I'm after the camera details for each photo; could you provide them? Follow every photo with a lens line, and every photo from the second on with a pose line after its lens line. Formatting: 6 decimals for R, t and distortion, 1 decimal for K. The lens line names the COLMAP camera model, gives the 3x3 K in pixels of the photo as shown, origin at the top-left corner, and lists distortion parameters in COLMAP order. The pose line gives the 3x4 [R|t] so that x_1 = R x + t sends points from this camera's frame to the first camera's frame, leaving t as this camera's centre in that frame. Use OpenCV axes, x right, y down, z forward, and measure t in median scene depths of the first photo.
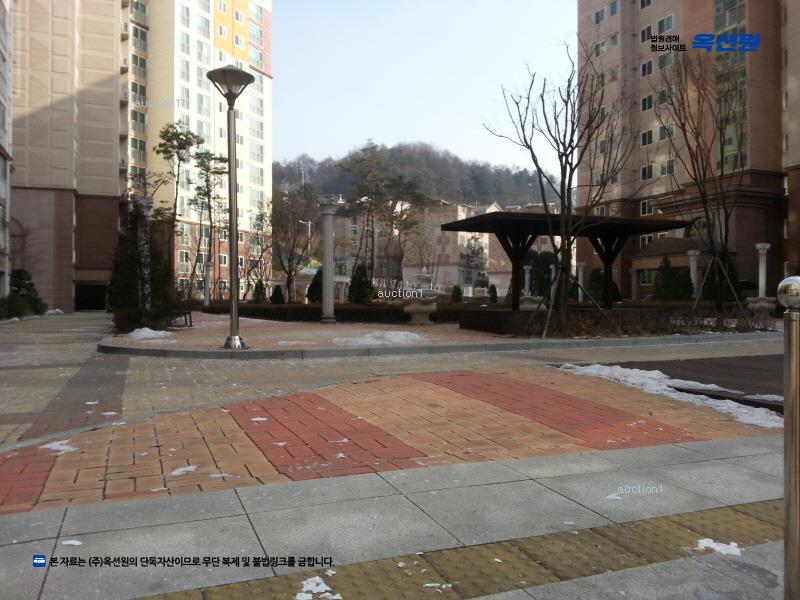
lens RADIAL K [[650.0, 0, 400.0], [0, 650.0, 300.9], [0, 0, 1]] dist [0.008751, -0.012338]
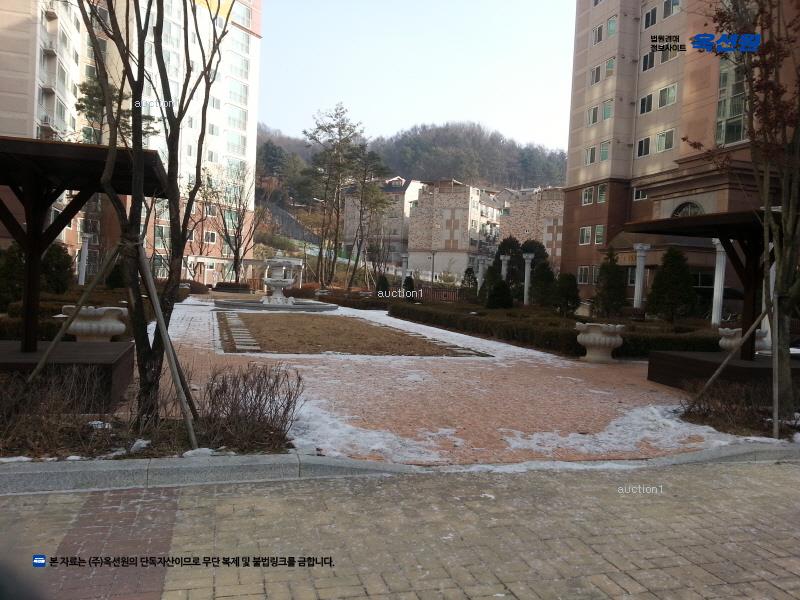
lens RADIAL K [[650.0, 0, 399.7], [0, 650.0, 300.0], [0, 0, 1]] dist [0.008751, -0.012338]
pose [[0.993149, 0.054424, -0.103408, 0.113036], [-0.052065, 0.998321, 0.025380, -0.008272], [0.104616, -0.019822, 0.994315, 0.104982]]
